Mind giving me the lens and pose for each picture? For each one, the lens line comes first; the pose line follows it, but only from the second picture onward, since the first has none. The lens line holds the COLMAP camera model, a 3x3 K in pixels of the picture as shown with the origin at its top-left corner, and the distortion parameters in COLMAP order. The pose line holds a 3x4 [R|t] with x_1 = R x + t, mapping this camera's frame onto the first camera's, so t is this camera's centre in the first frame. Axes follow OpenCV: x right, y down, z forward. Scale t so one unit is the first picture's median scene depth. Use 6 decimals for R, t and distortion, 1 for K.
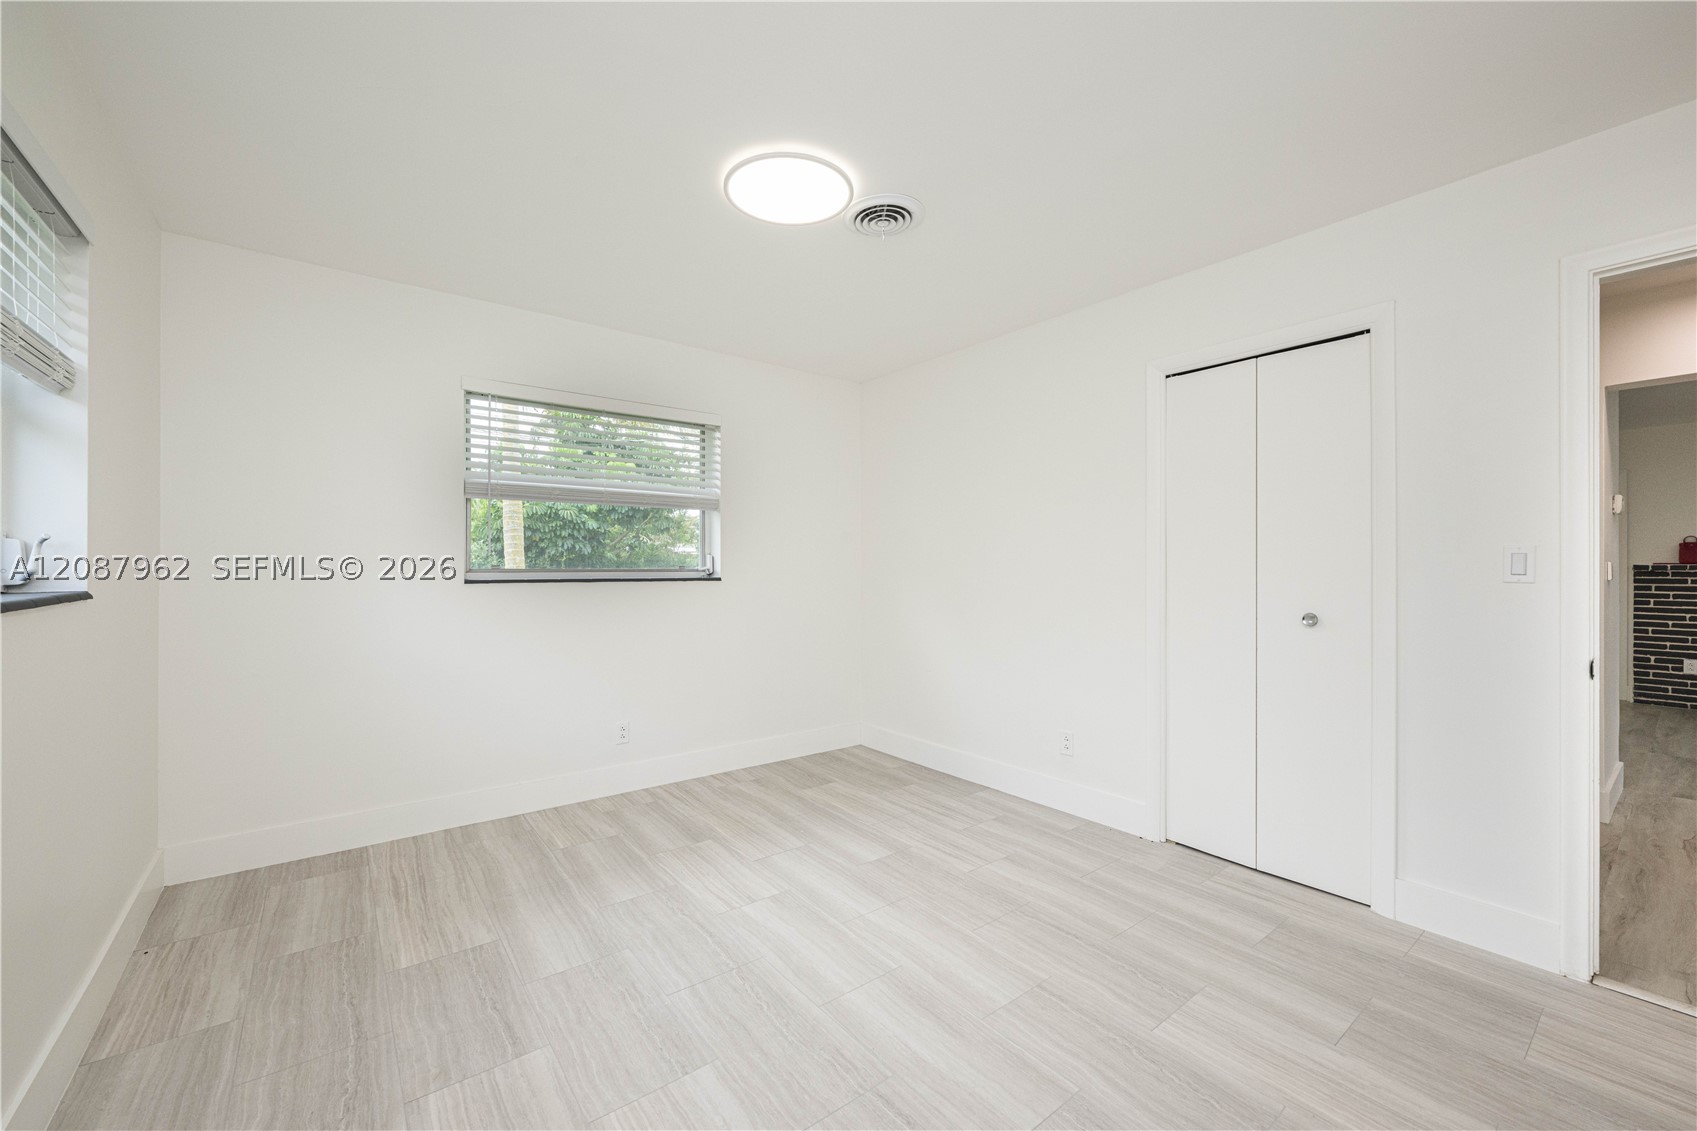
lens RADIAL K [[670.8, 0, 849.2], [0, 670.8, 568.3], [0, 0, 1]] dist [-0.000632, -0.000118]
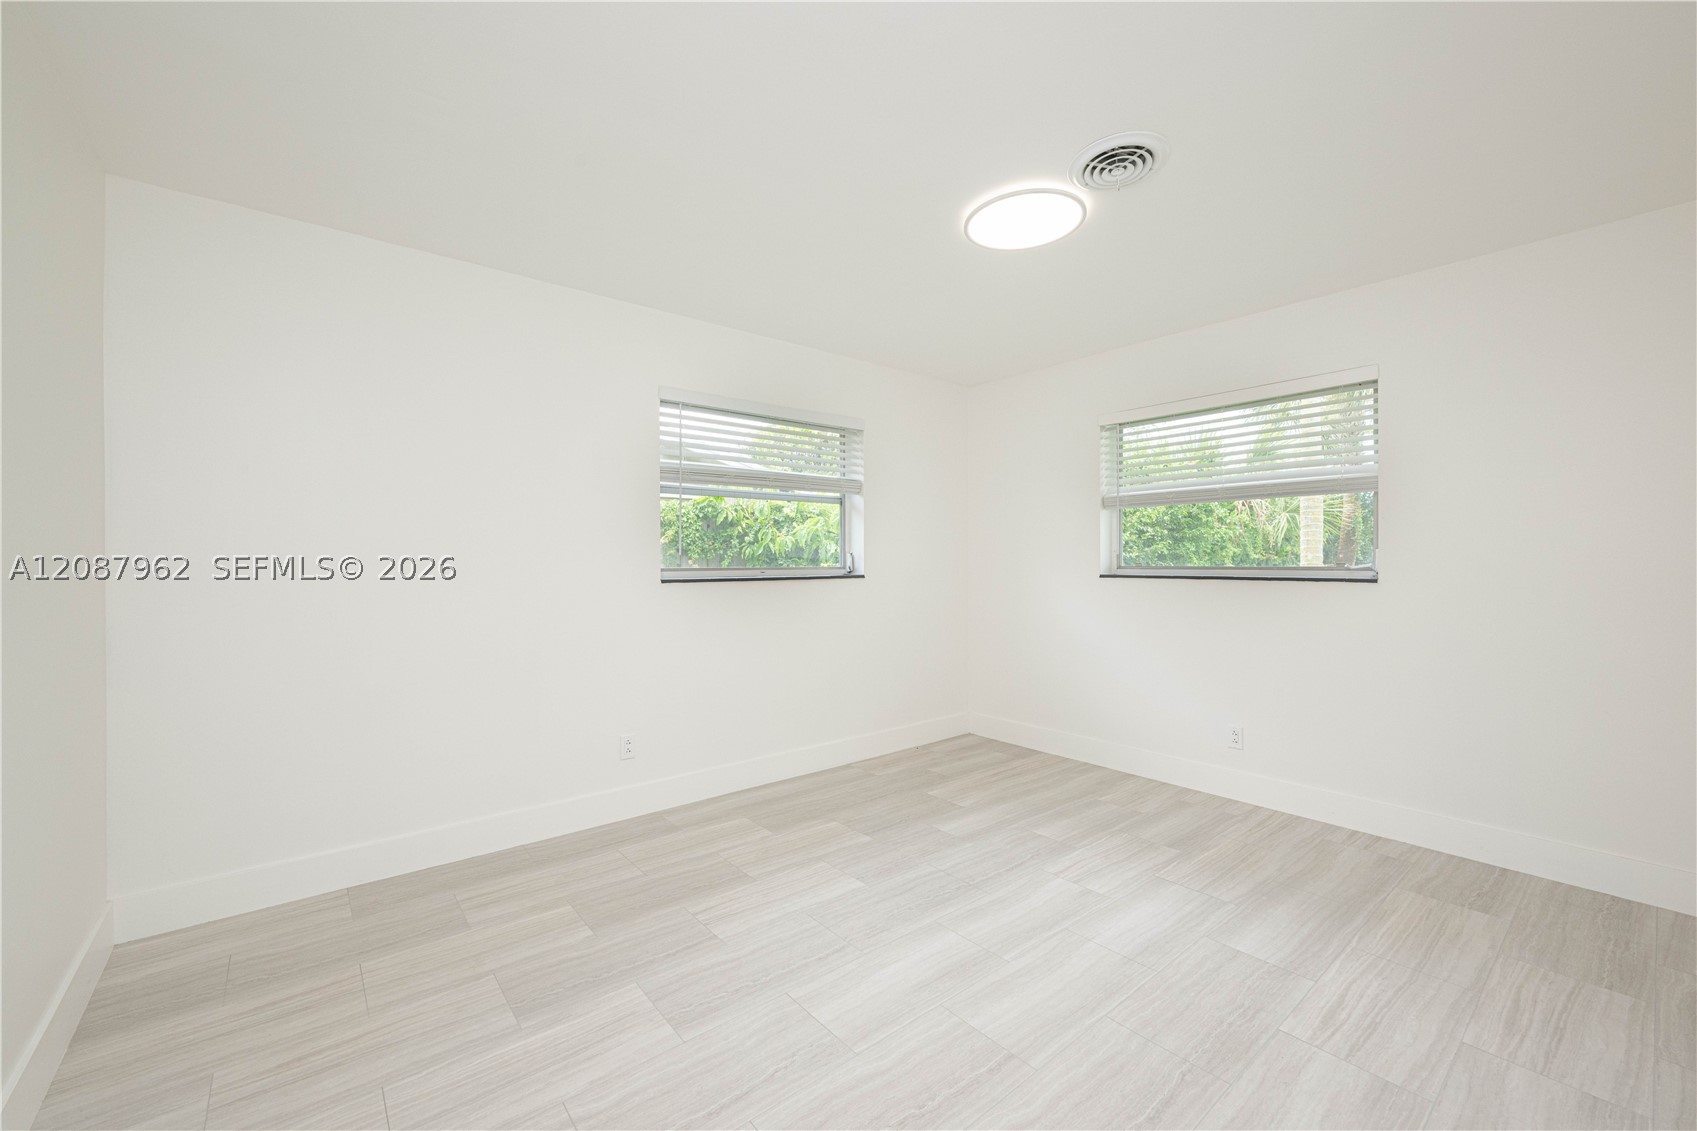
lens RADIAL K [[670.8, 0, 833.2], [0, 670.8, 566.8], [0, 0, 1]] dist [-0.000632, -0.000118]
pose [[0.015719, 0.003380, -0.999871, 0.812160], [-0.001964, 0.999992, 0.003350, -0.001065], [0.999875, 0.001911, 0.015726, 0.544400]]
